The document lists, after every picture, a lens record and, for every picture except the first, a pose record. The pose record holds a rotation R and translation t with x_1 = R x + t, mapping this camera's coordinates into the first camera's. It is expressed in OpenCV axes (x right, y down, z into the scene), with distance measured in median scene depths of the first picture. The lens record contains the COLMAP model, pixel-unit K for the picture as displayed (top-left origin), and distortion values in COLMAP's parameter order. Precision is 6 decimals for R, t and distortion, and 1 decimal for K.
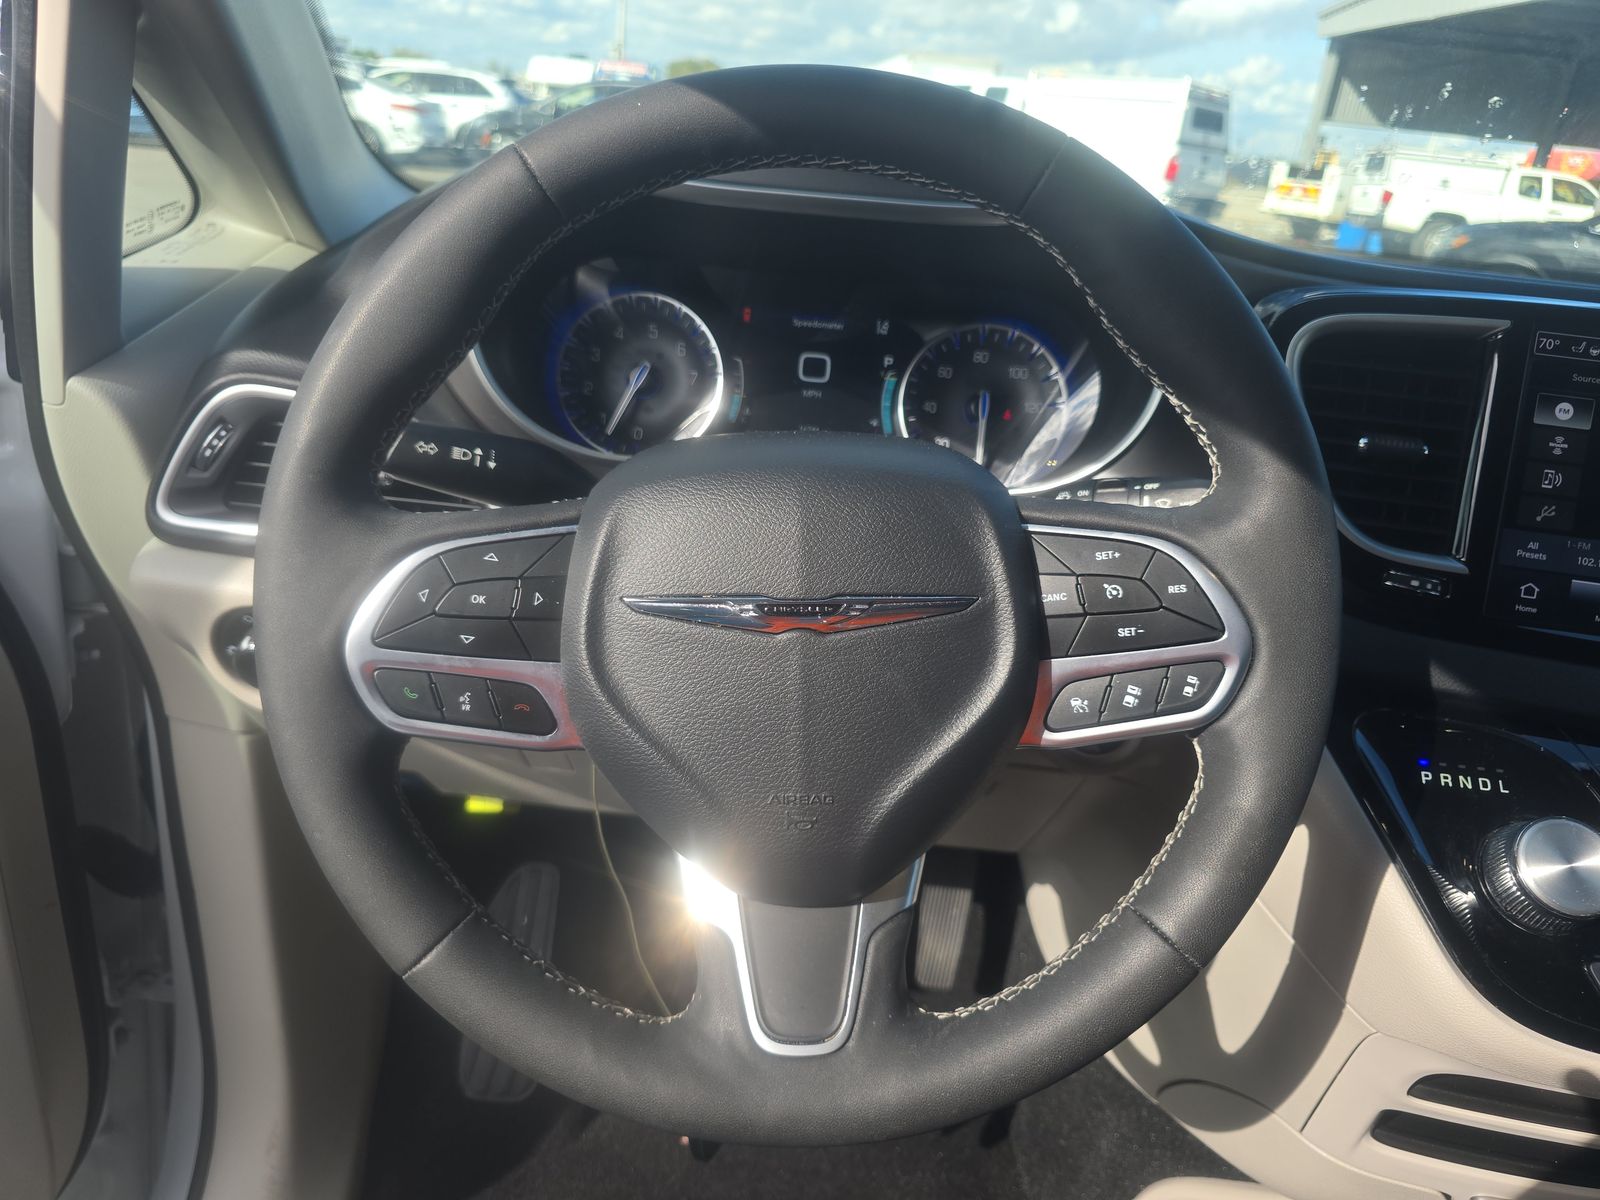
lens RADIAL K [[1029.2, 0, 796.2], [0, 1029.2, 593.7], [0, 0, 1]] dist [0.025093, -0.022401]
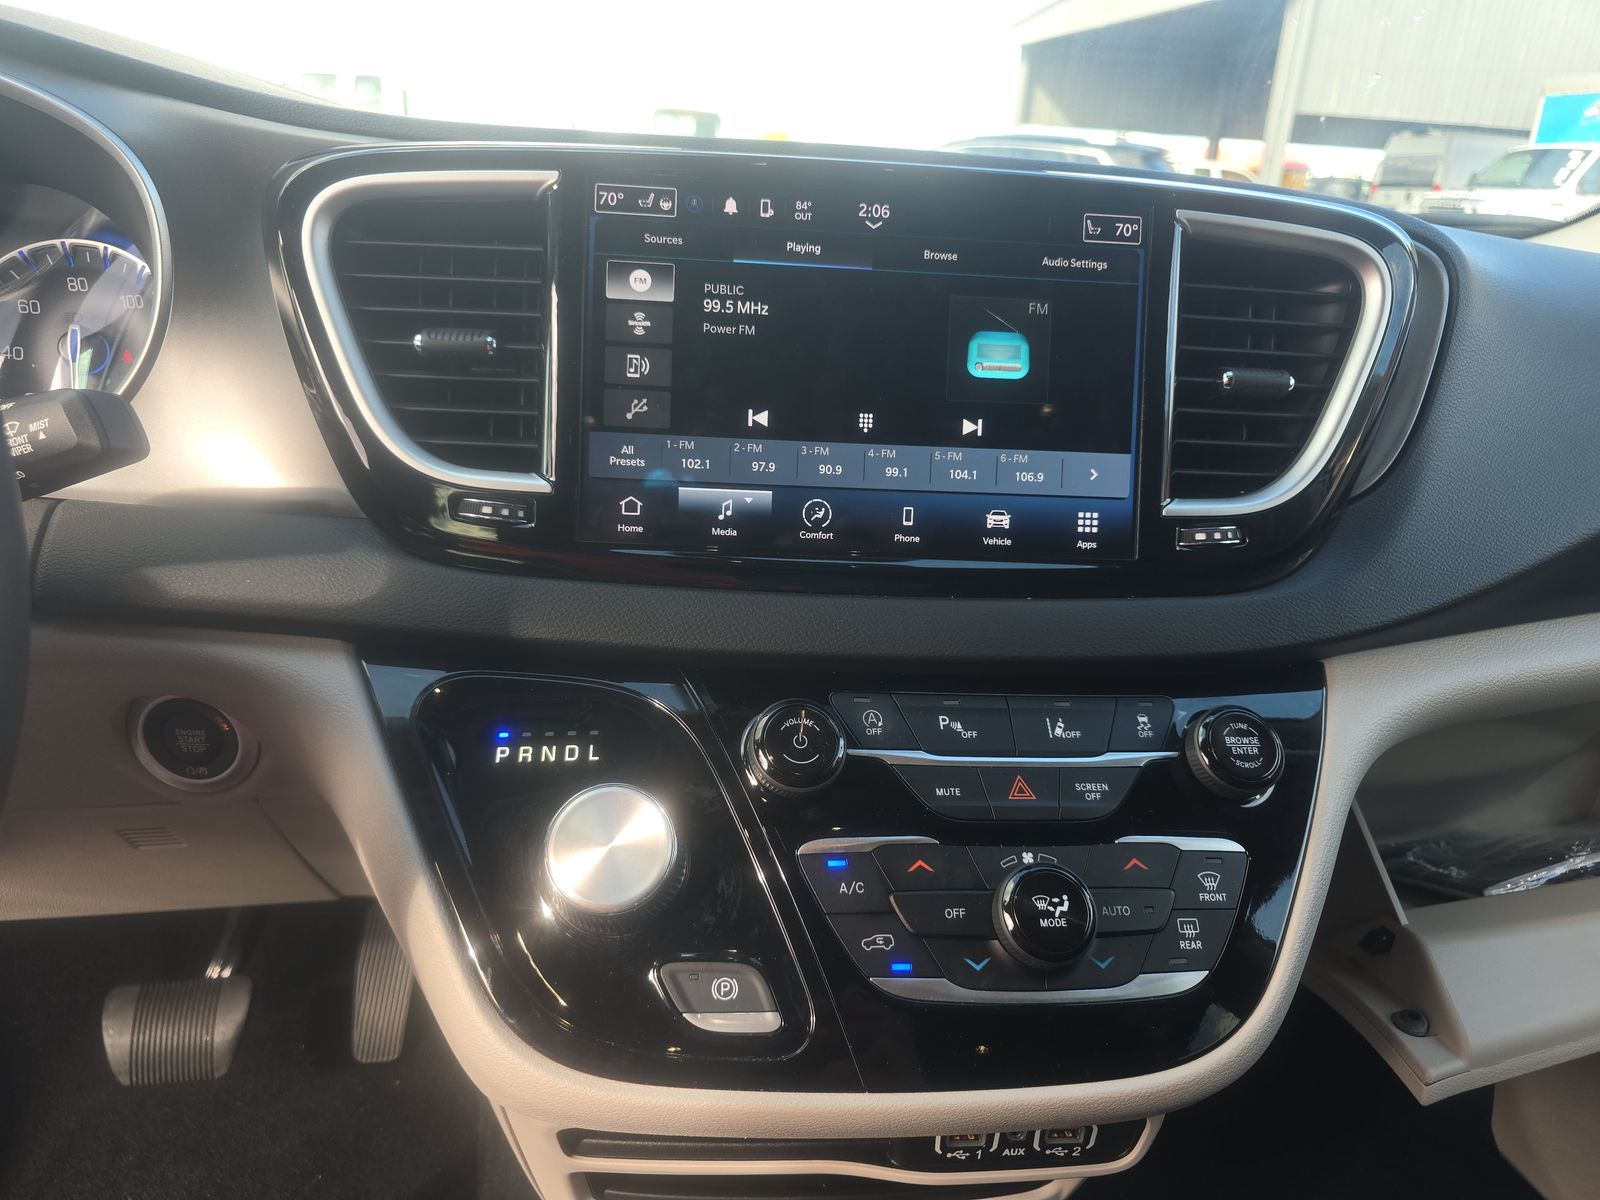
lens RADIAL K [[1029.2, 0, 791.5], [0, 1029.2, 606.6], [0, 0, 1]] dist [0.025093, -0.022401]
pose [[0.976170, -0.115226, 0.183886, 0.509016], [0.116350, 0.993197, 0.004705, 0.065031], [-0.183177, 0.016802, 0.982936, 0.142584]]
